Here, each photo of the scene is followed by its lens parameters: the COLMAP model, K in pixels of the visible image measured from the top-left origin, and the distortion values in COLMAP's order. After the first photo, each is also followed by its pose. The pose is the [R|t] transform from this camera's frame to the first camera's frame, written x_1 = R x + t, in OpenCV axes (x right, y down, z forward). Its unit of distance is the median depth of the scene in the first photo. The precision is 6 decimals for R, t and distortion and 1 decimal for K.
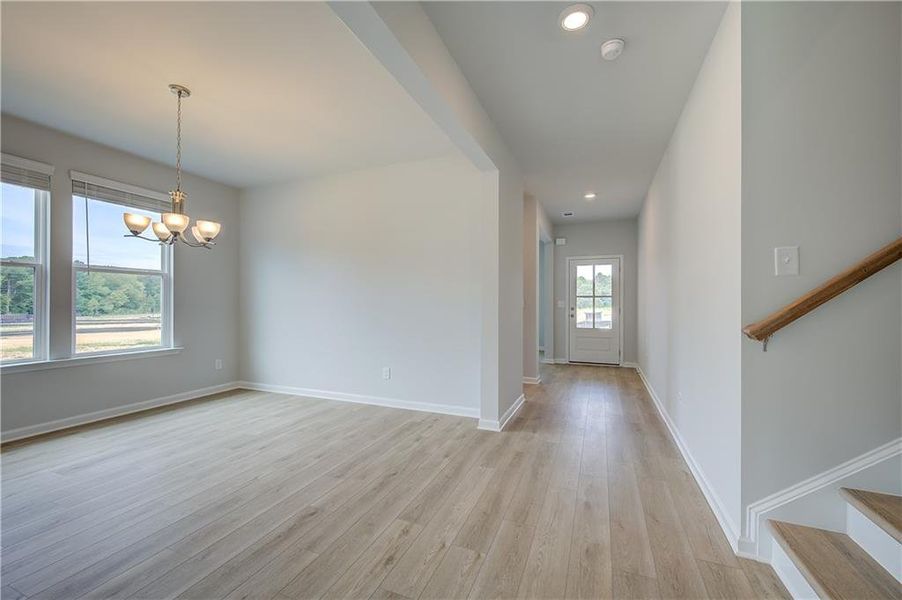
lens RADIAL K [[360.1, 0, 451.0], [0, 360.1, 300.0], [0, 0, 1]] dist [-0.000932, -0.000035]
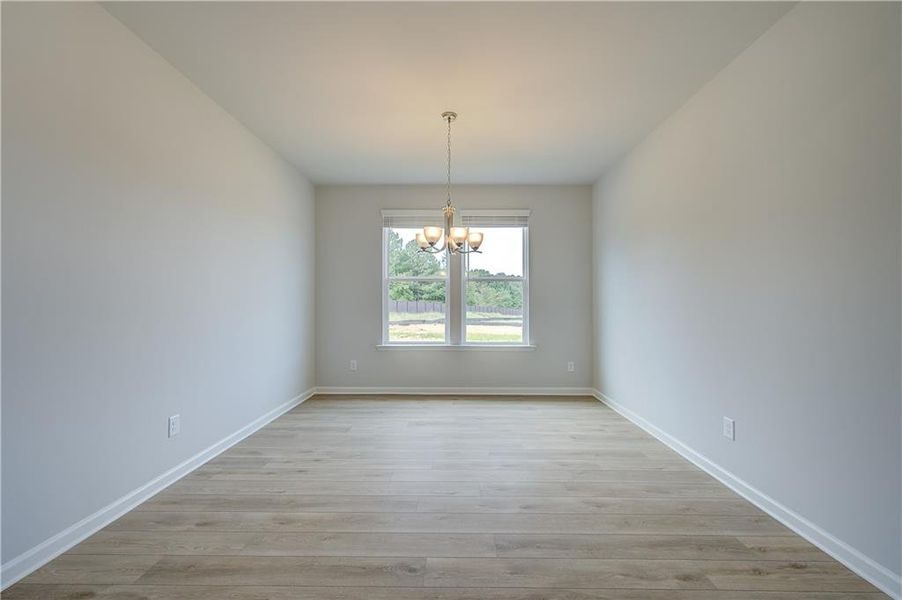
lens RADIAL K [[360.1, 0, 451.0], [0, 360.1, 300.0], [0, 0, 1]] dist [-0.000932, -0.000035]
pose [[0.375002, -0.012019, -0.926946, 0.222606], [0.004091, 0.999928, -0.011310, 0.004957], [0.927015, 0.000449, 0.375024, 0.447565]]
